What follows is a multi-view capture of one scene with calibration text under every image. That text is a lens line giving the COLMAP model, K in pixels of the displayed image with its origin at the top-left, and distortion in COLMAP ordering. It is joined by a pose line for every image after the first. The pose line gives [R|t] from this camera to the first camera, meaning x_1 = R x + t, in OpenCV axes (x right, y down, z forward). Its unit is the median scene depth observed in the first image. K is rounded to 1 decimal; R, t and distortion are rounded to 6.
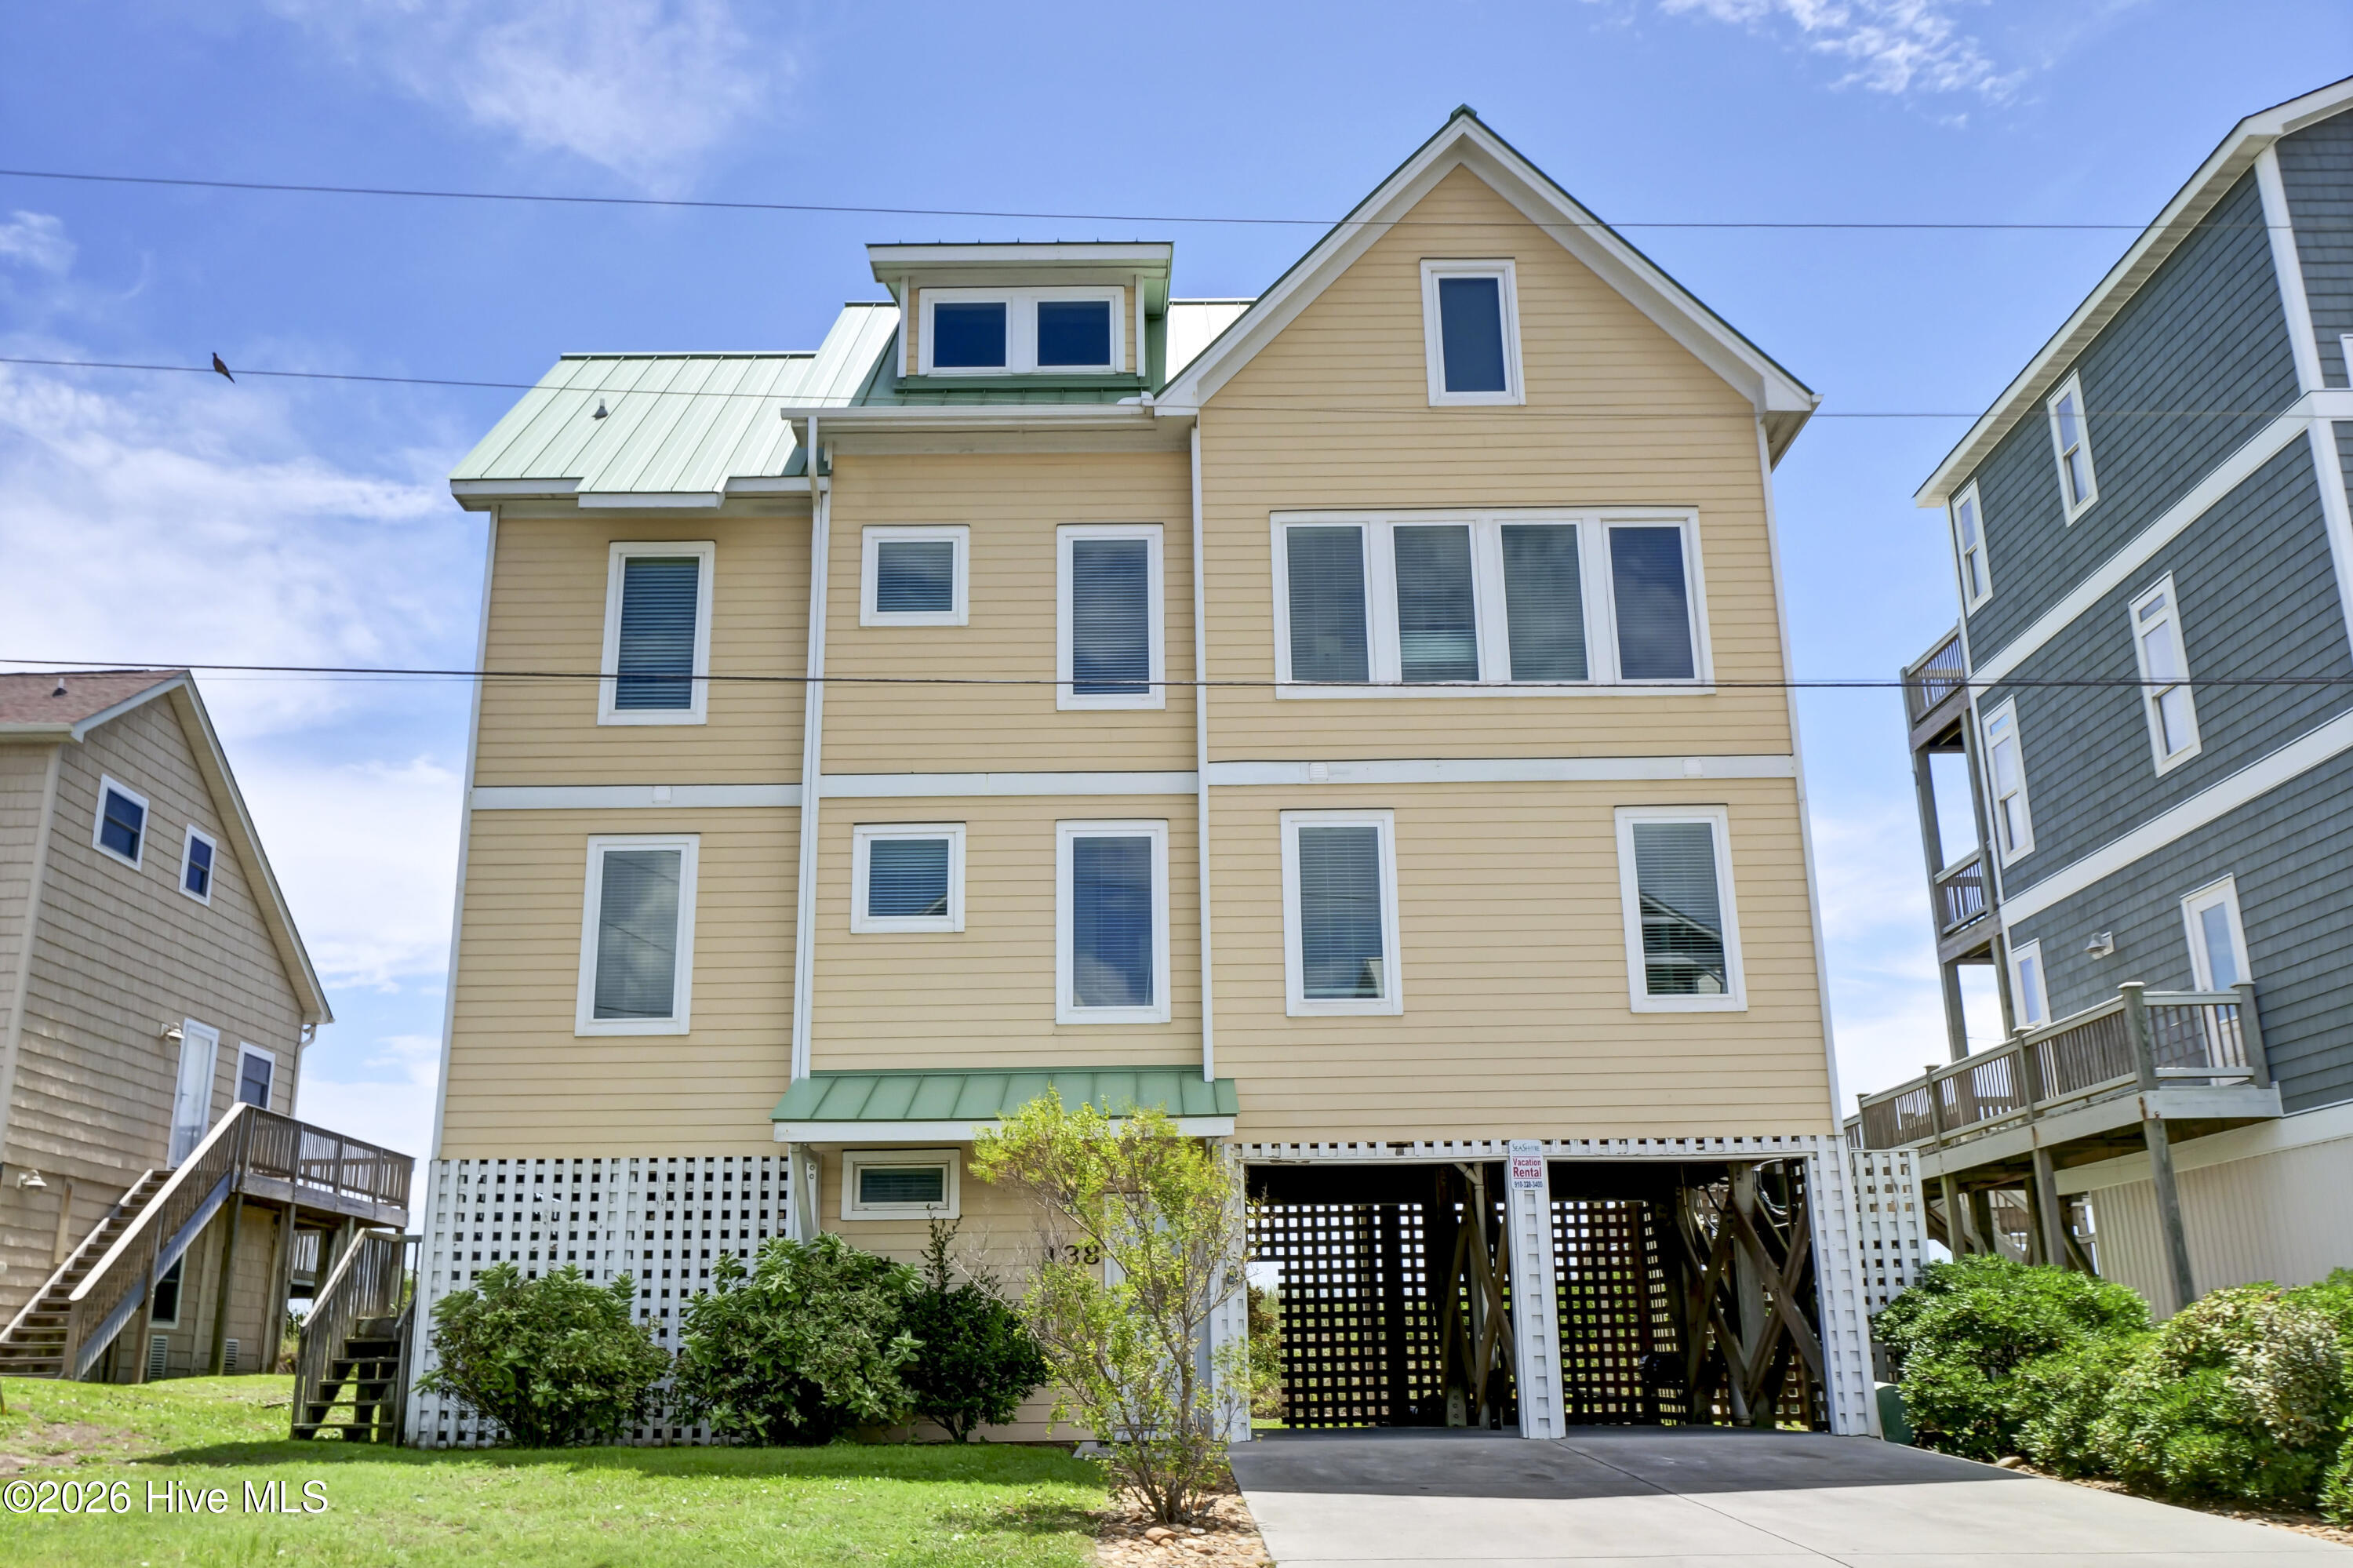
lens RADIAL K [[1992.8, 0, 1160.6], [0, 1992.8, 794.4], [0, 0, 1]] dist [0.004715, 0.010619]
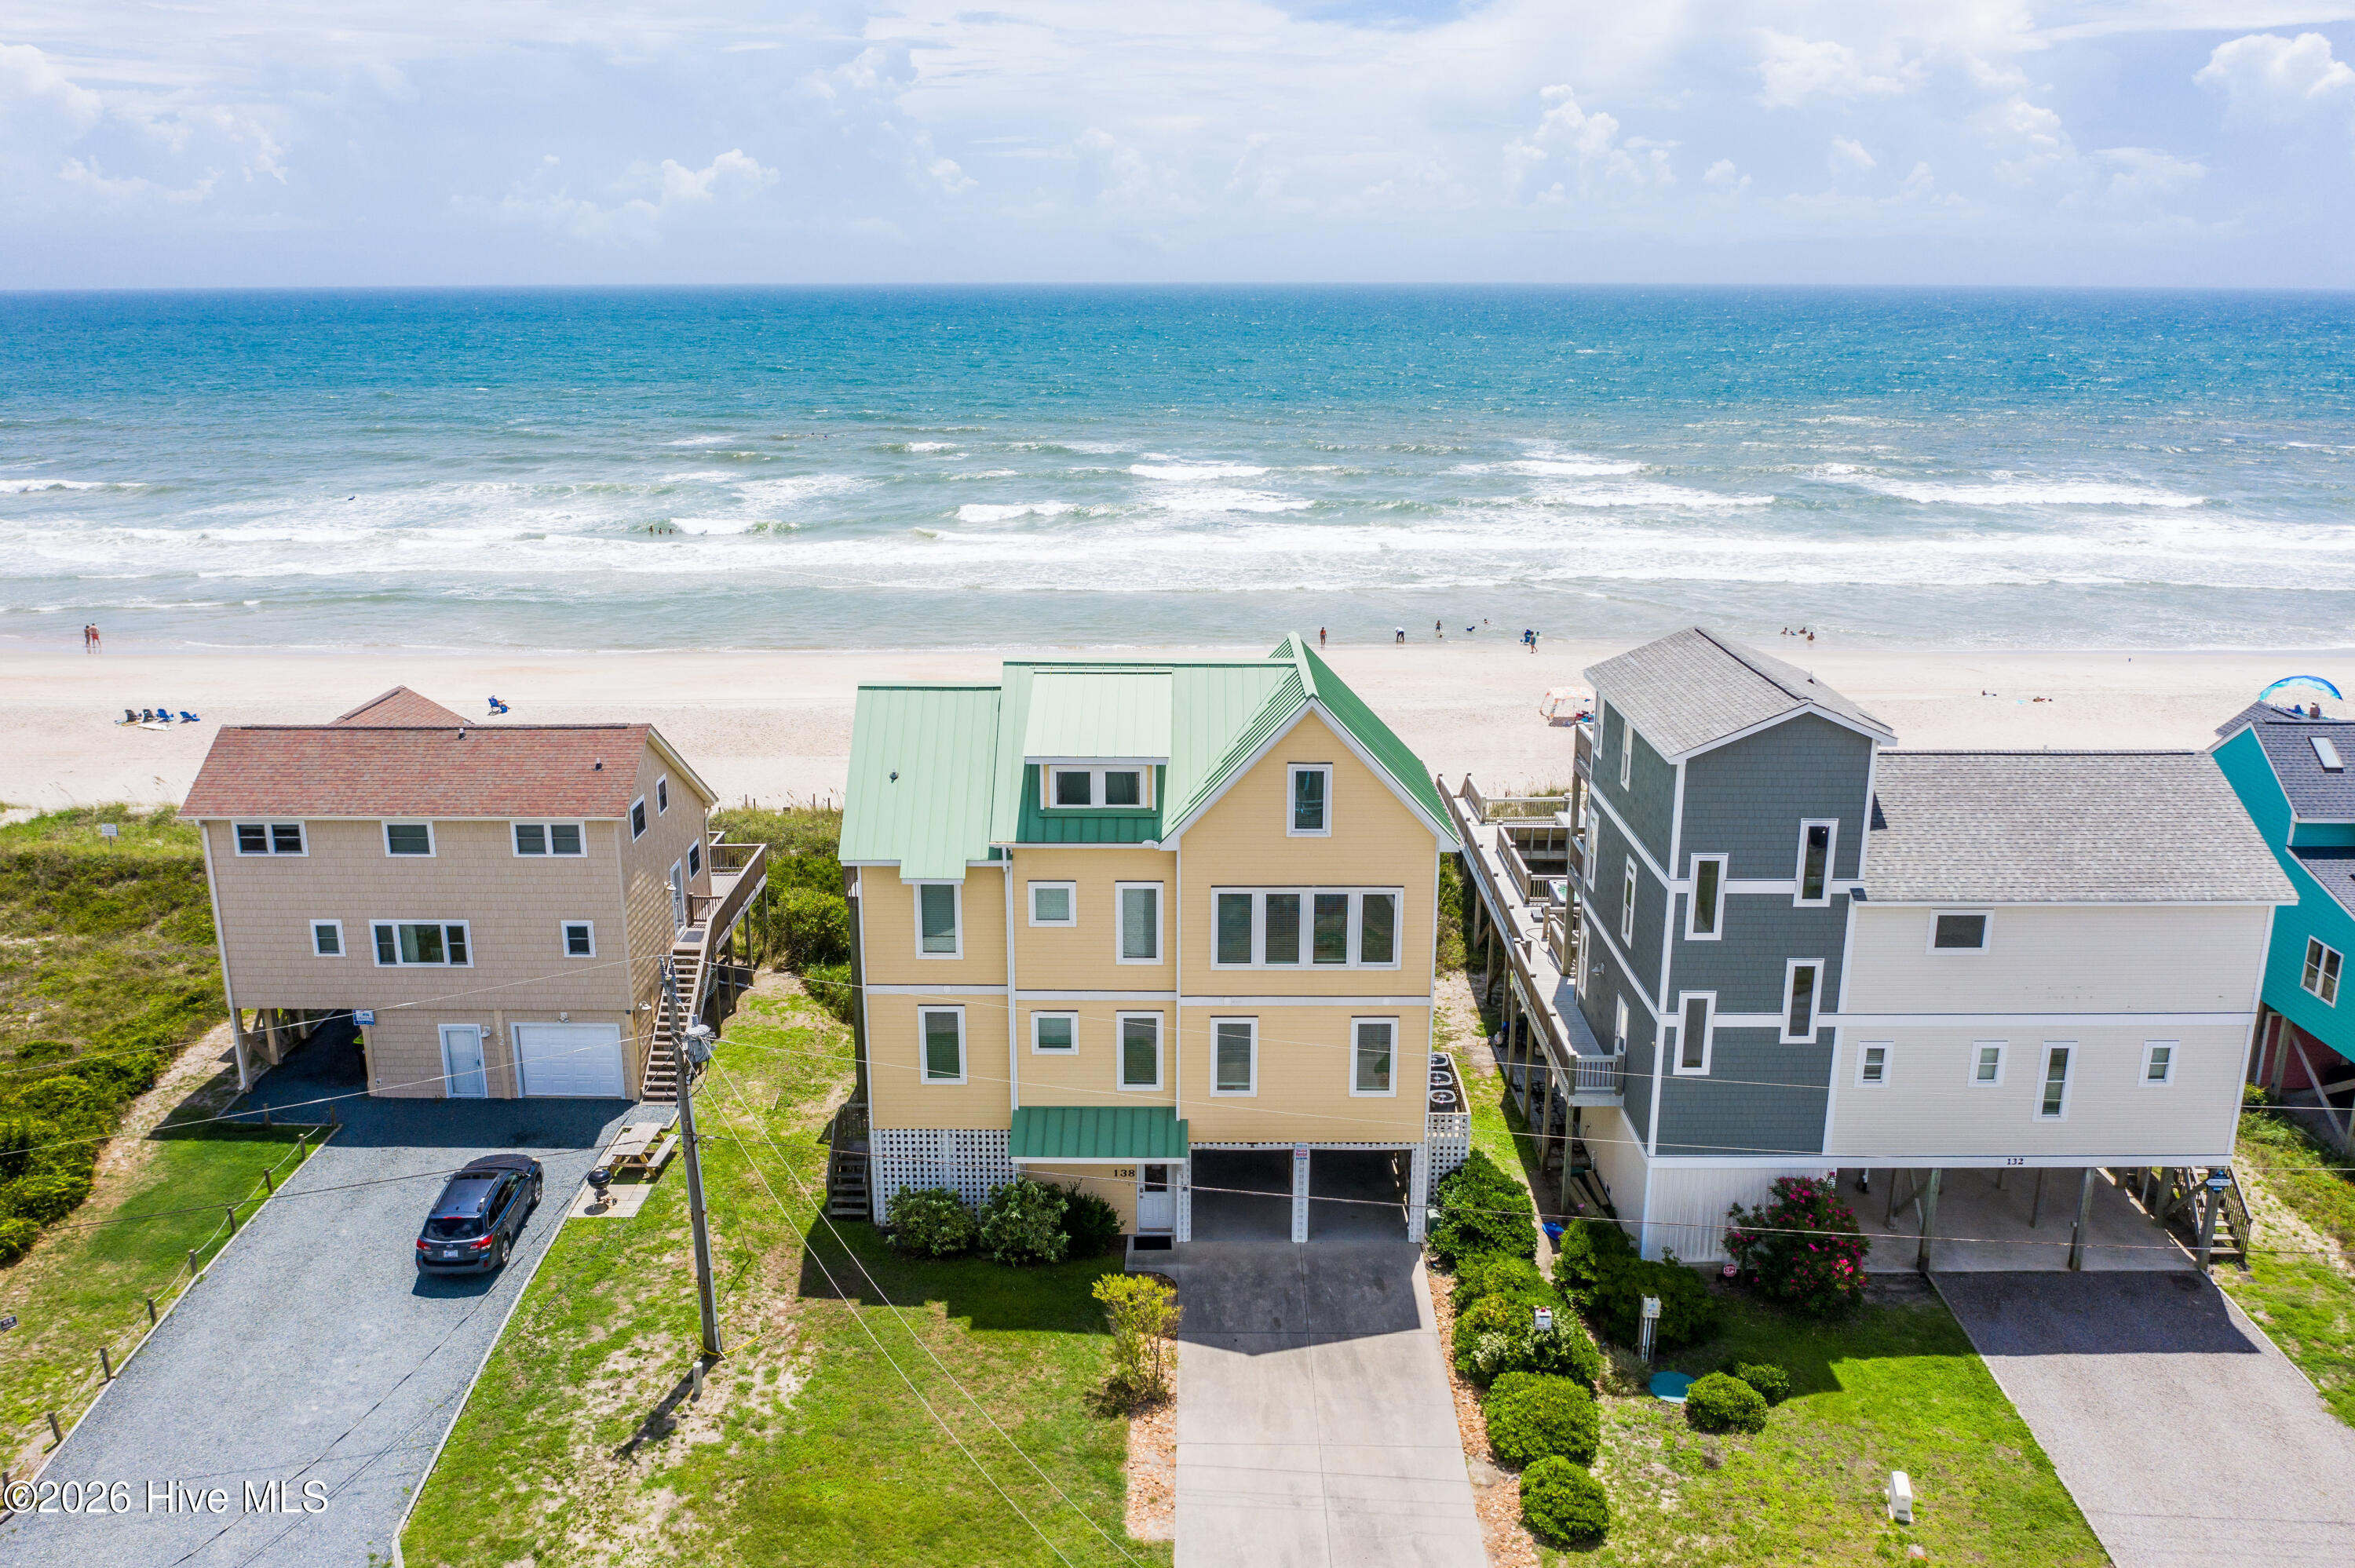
lens RADIAL K [[1850.3, 0, 1179.8], [0, 1850.3, 789.1], [0, 0, 1]] dist [-0.033536, -0.007032]
pose [[0.999745, 0.019370, -0.011608, 0.043119], [-0.010279, 0.848057, 0.529806, -1.362474], [0.020106, -0.529551, 0.848040, -0.713229]]
